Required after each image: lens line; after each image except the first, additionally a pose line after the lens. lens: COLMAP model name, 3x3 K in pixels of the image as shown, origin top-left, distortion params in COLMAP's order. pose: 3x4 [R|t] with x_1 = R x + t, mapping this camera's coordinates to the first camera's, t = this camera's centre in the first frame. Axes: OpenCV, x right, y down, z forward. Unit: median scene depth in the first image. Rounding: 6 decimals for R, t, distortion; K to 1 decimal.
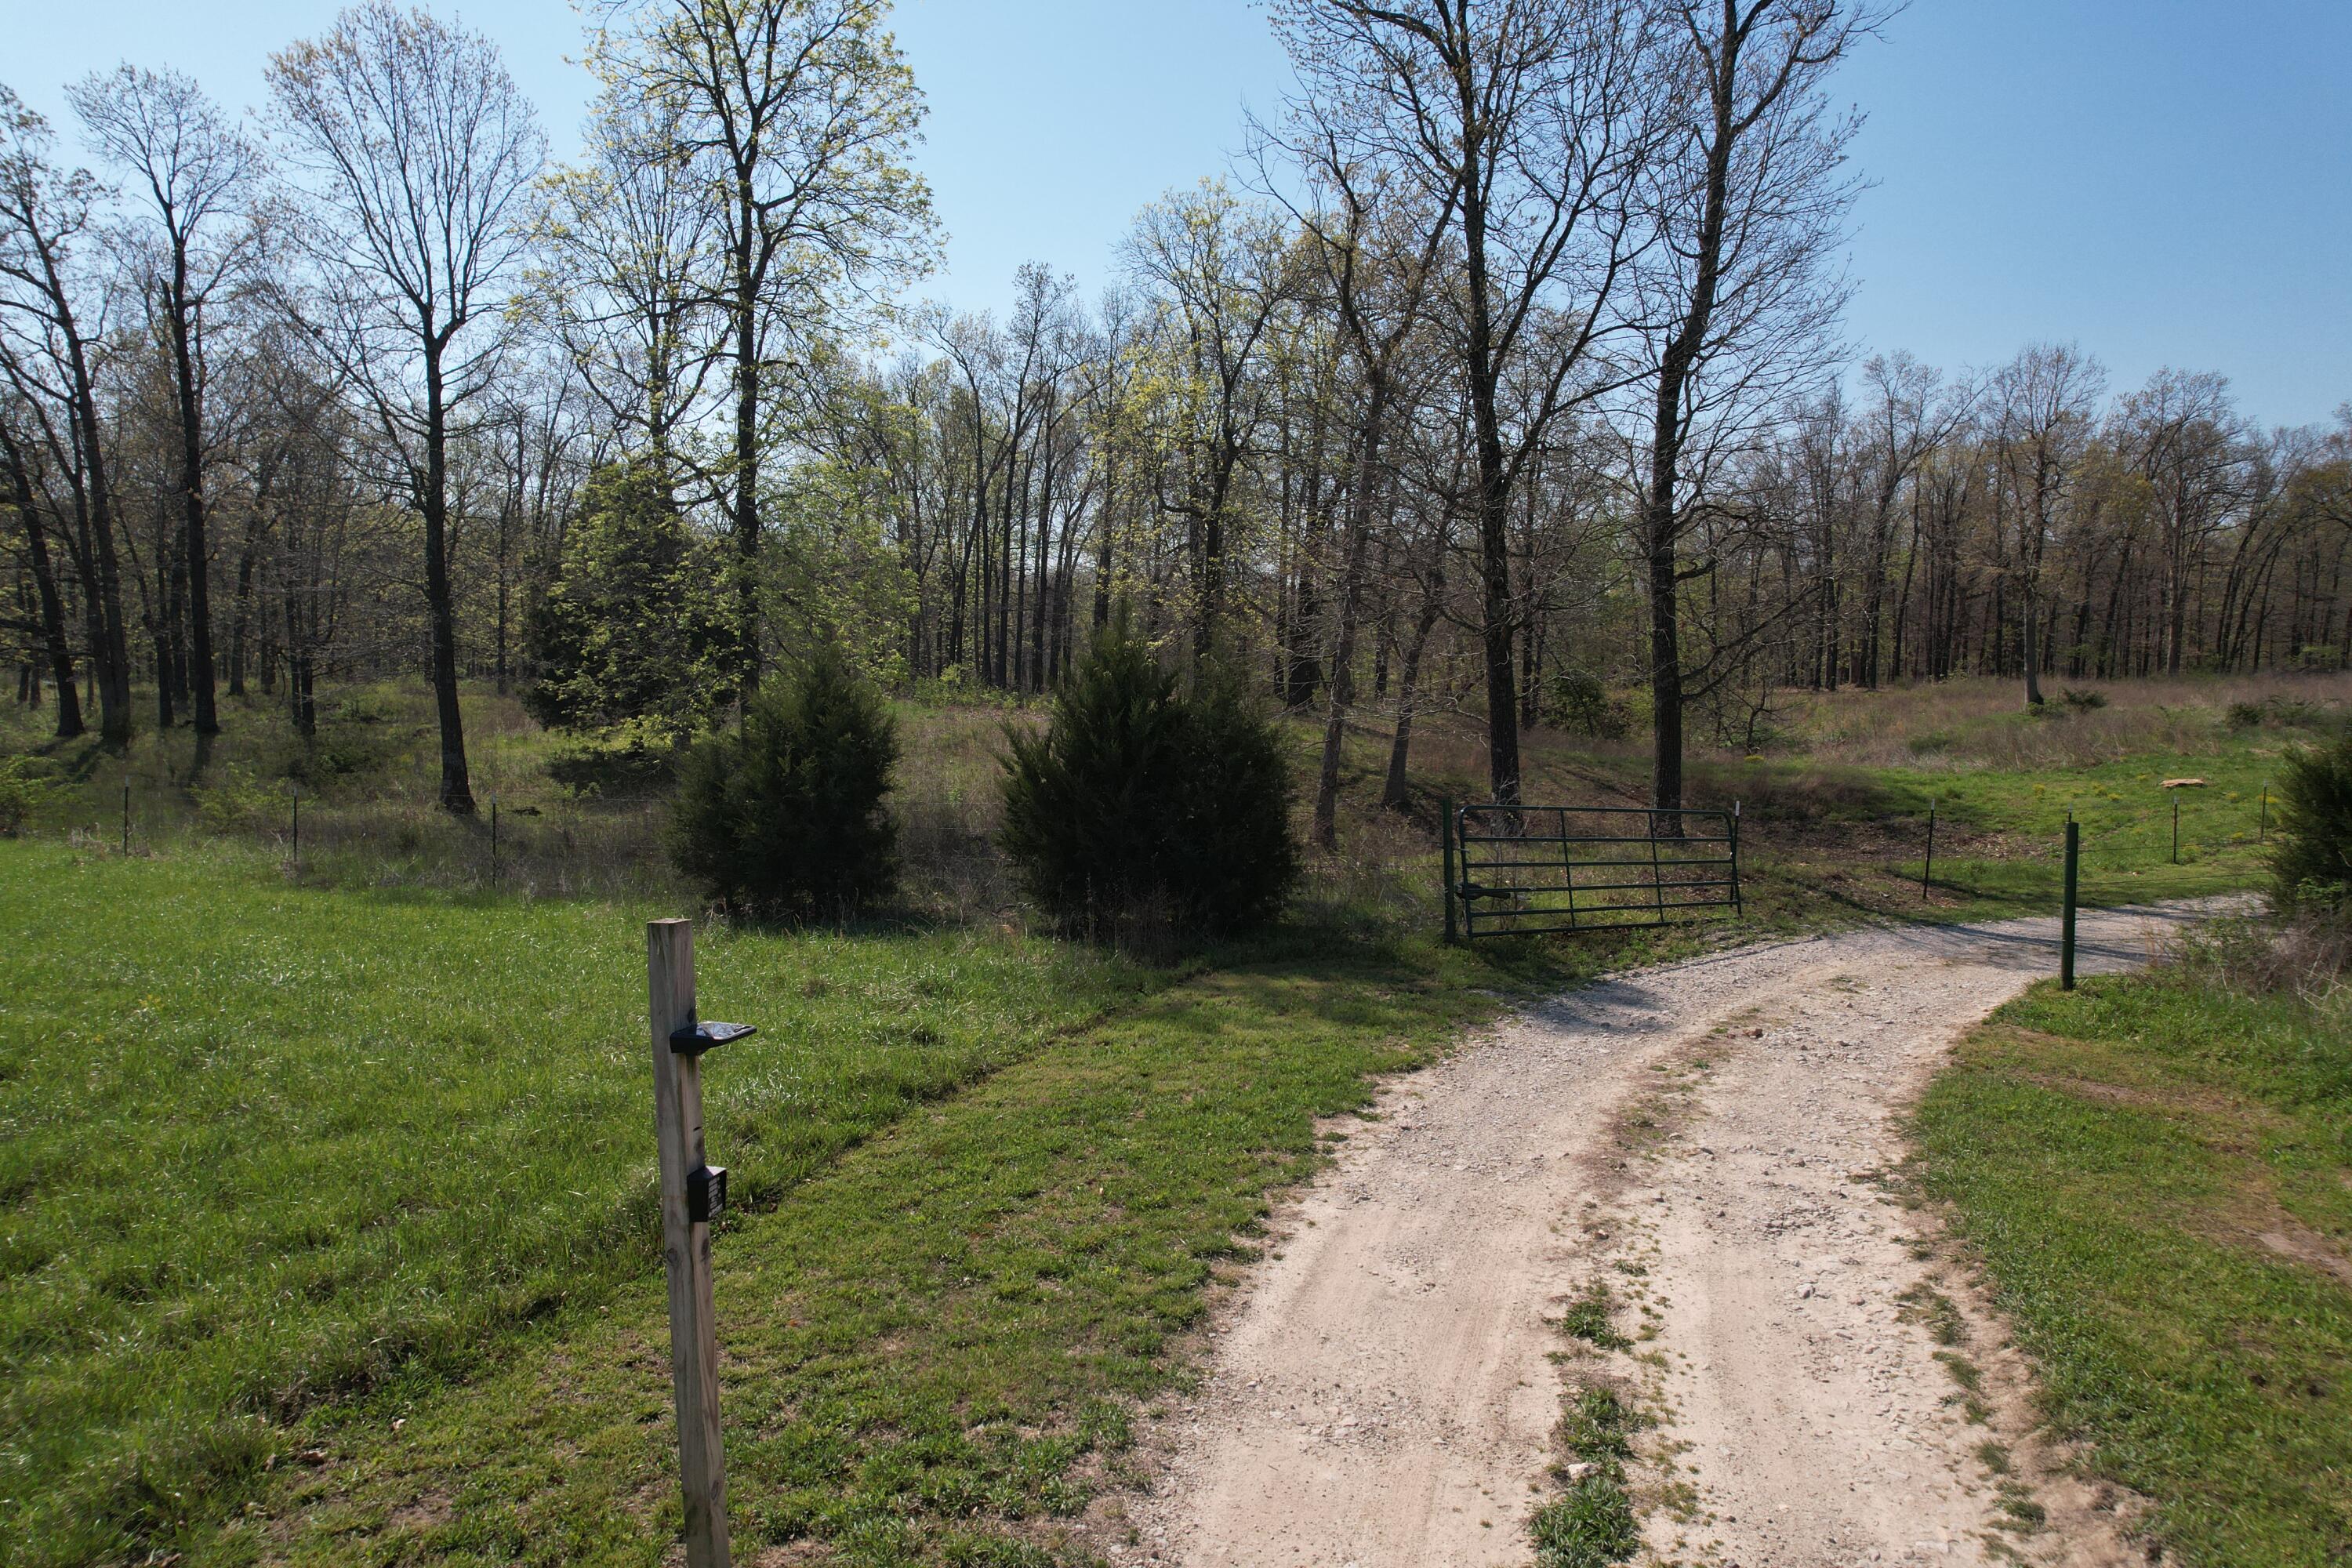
lens RADIAL K [[1502.4, 0, 1189.7], [0, 1502.4, 786.1], [0, 0, 1]] dist [-0.083500, 0.070208]
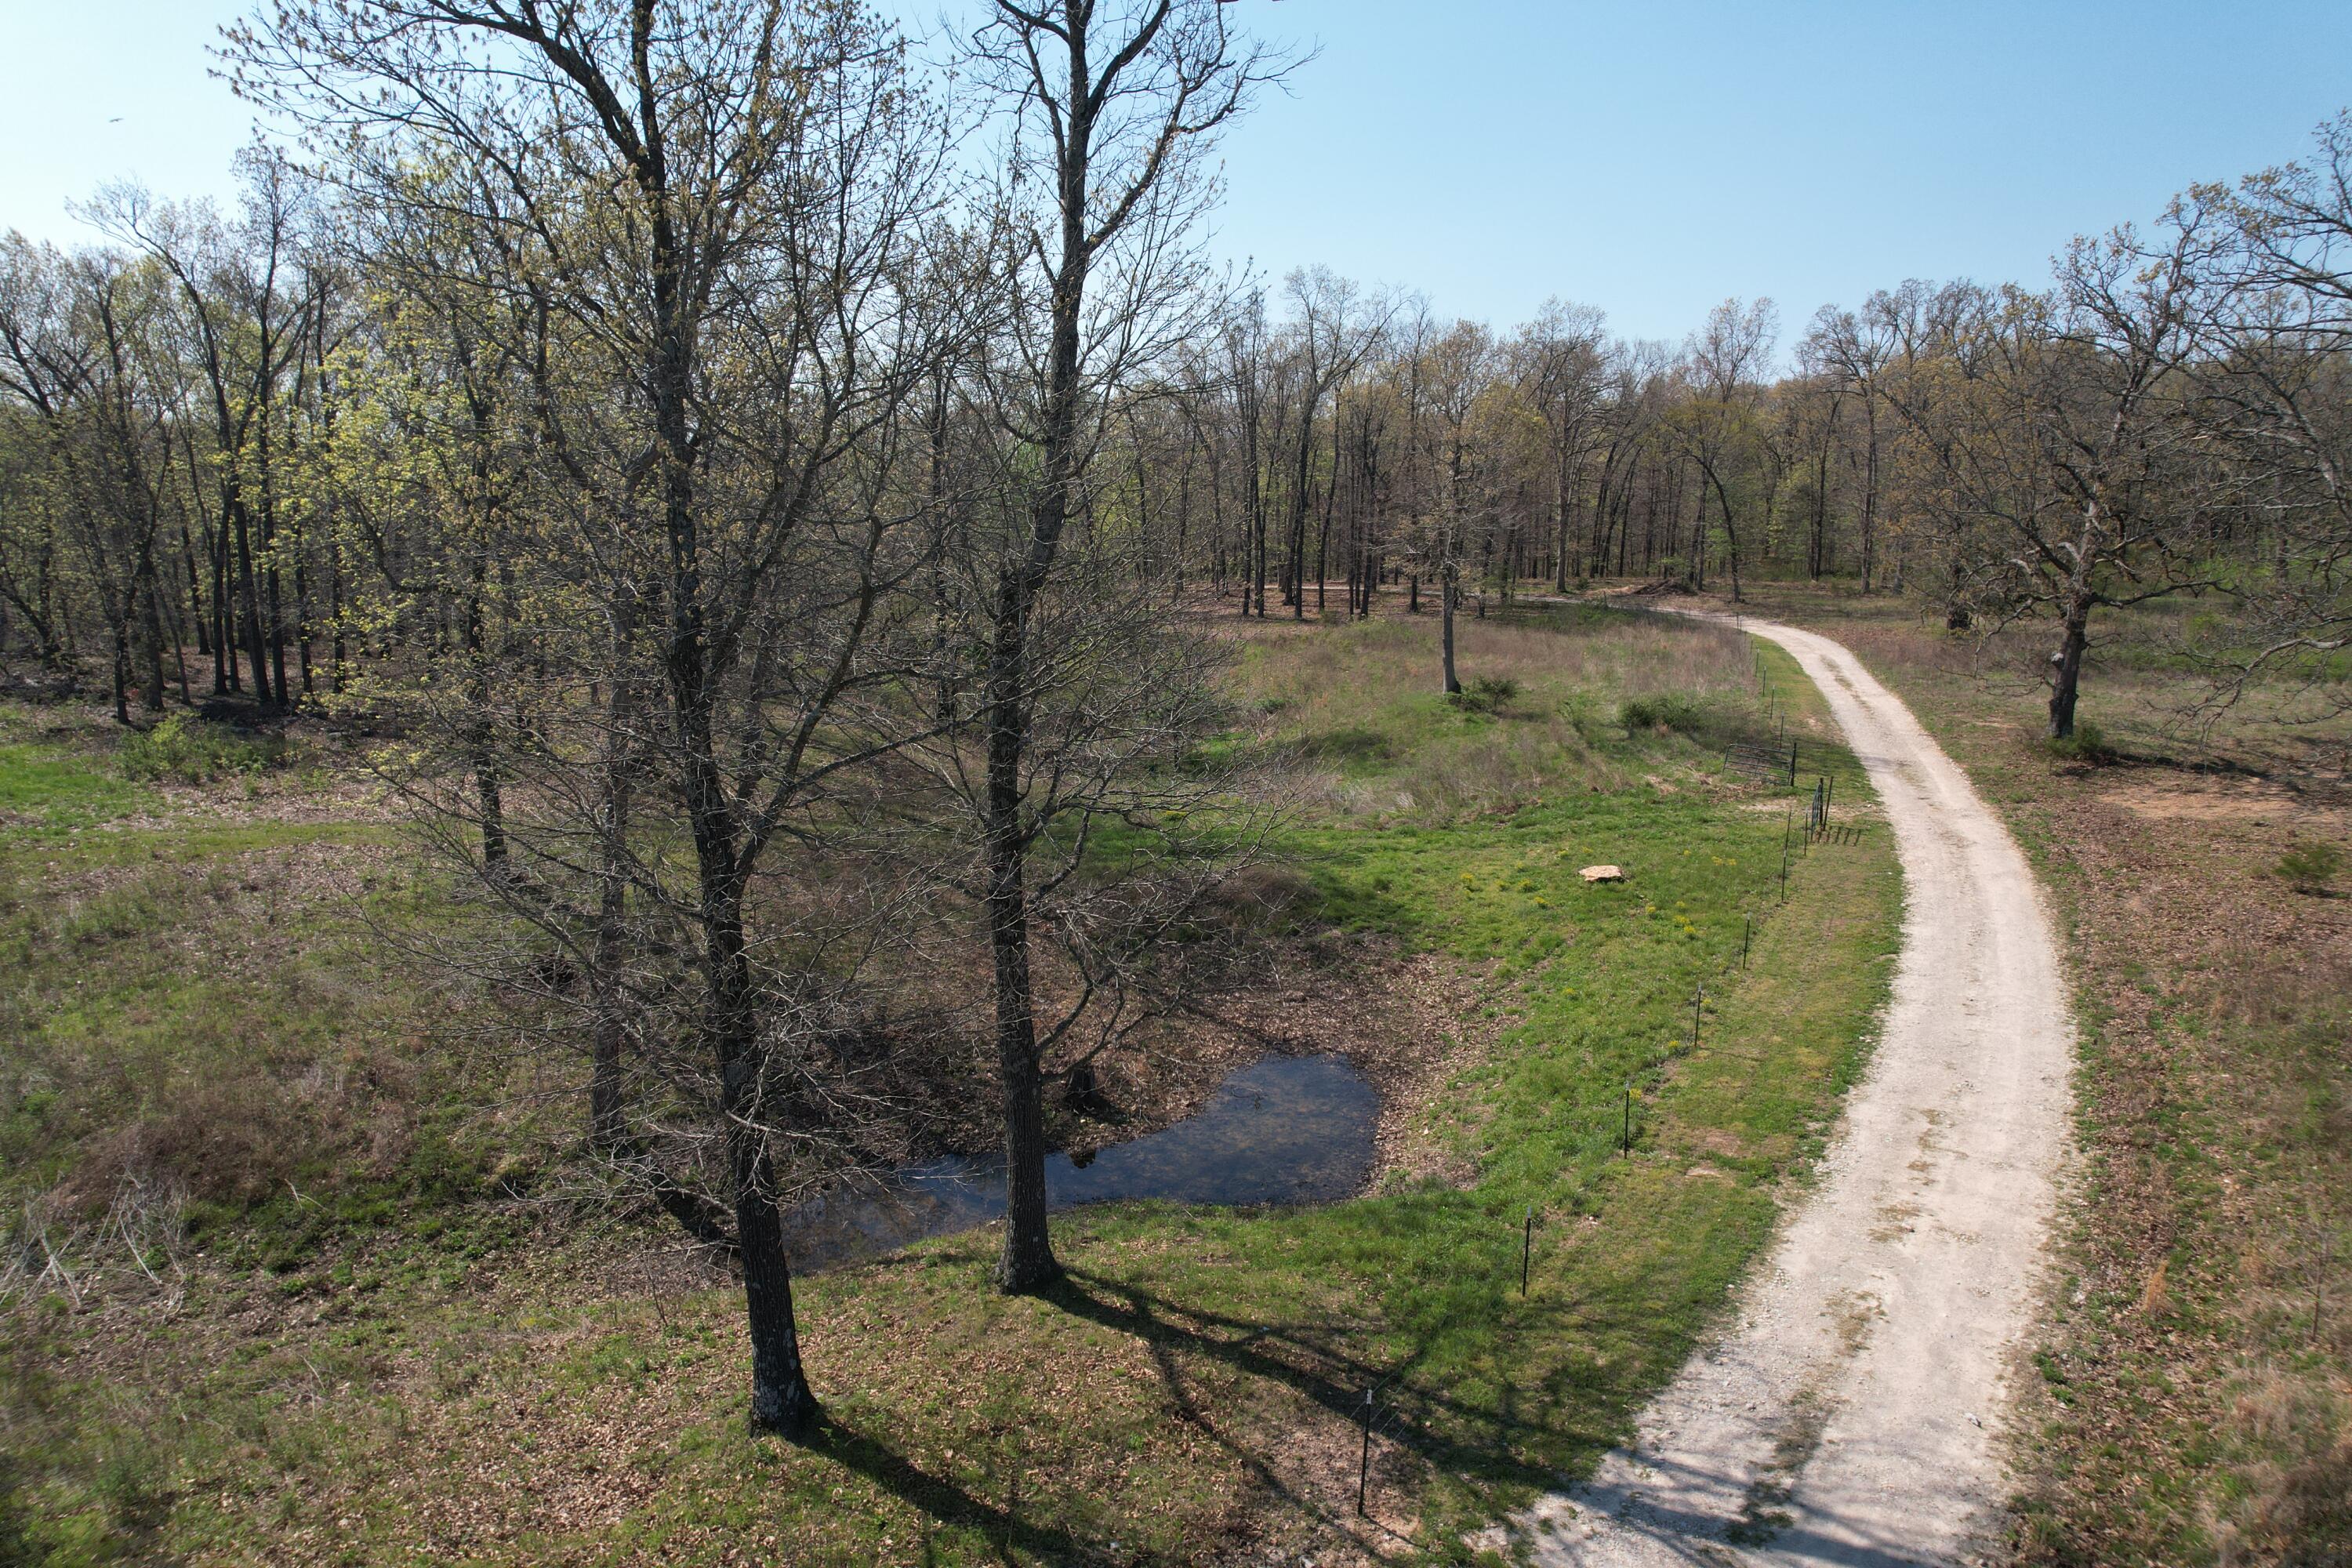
lens RADIAL K [[1502.4, 0, 1194.9], [0, 1502.4, 792.4], [0, 0, 1]] dist [-0.083500, 0.070208]
pose [[0.935286, -0.071913, 0.346509, 0.088295], [0.032303, 0.992397, 0.118767, -0.153080], [-0.352415, -0.099888, 0.930498, 0.175383]]
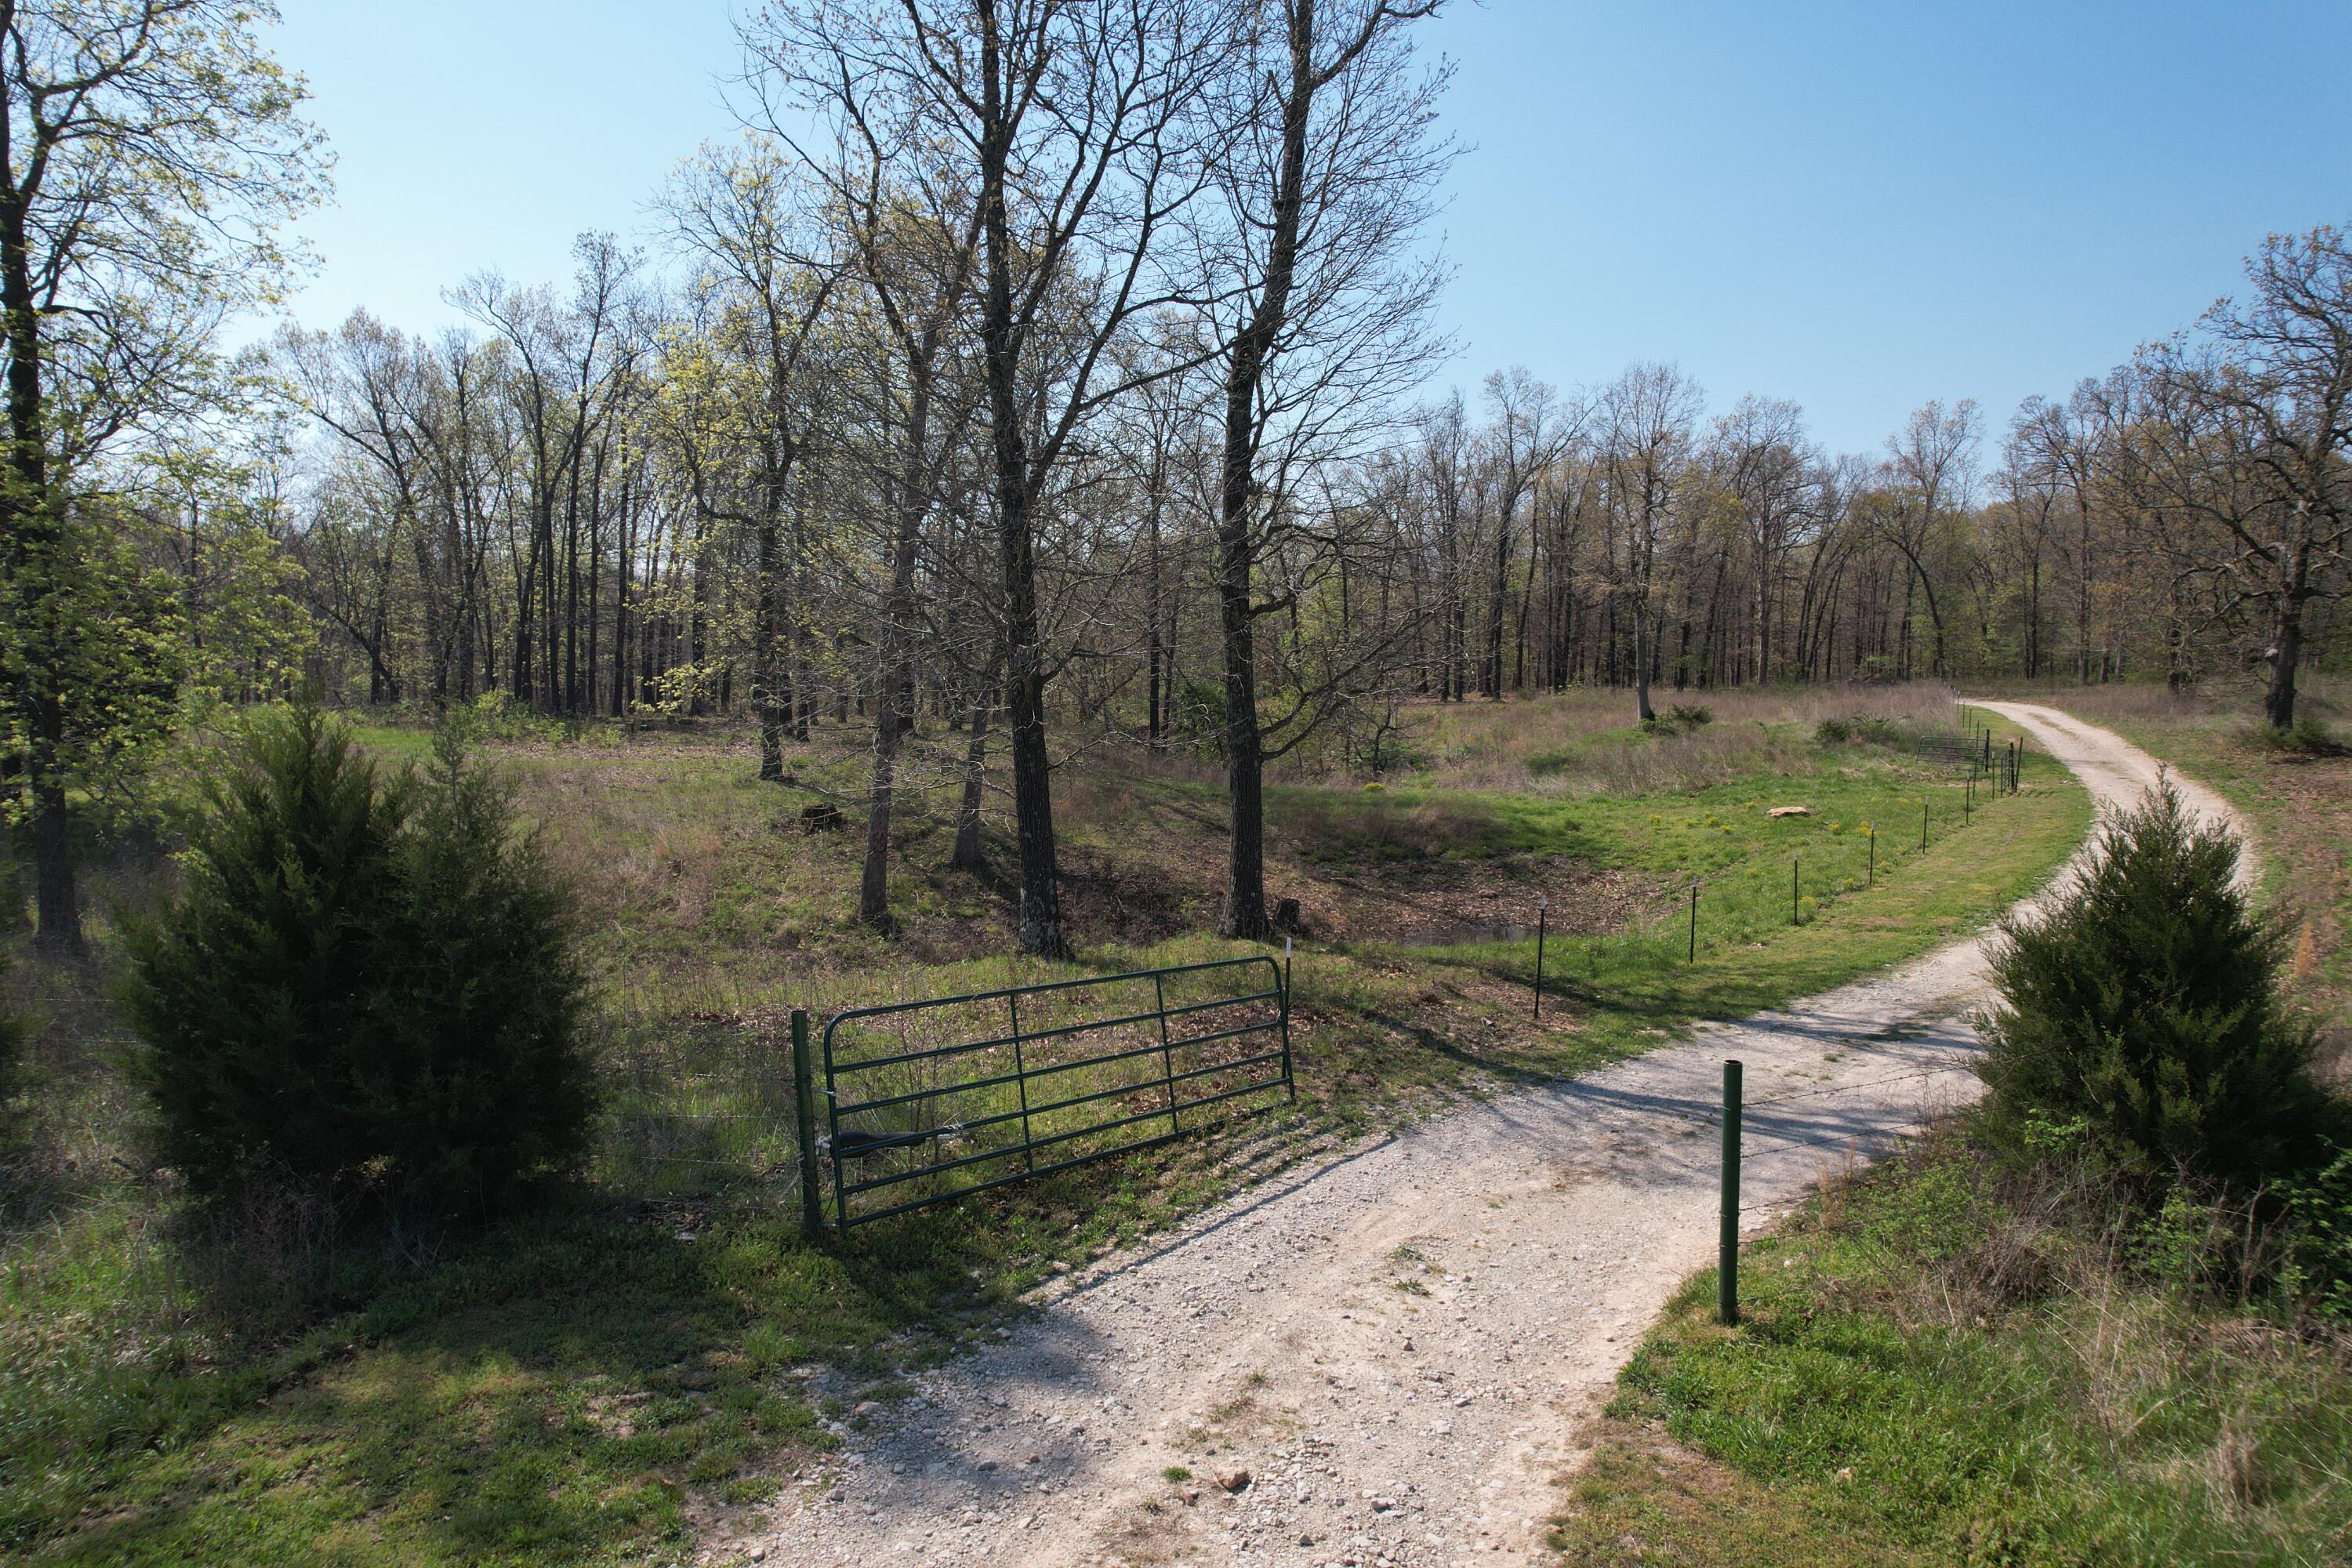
lens RADIAL K [[1502.4, 0, 1190.5], [0, 1502.4, 794.2], [0, 0, 1]] dist [-0.083500, 0.070208]
pose [[0.974451, -0.021521, 0.223566, 0.057401], [0.020740, 0.999768, 0.005841, -0.024138], [-0.223640, -0.001055, 0.974671, 0.105885]]
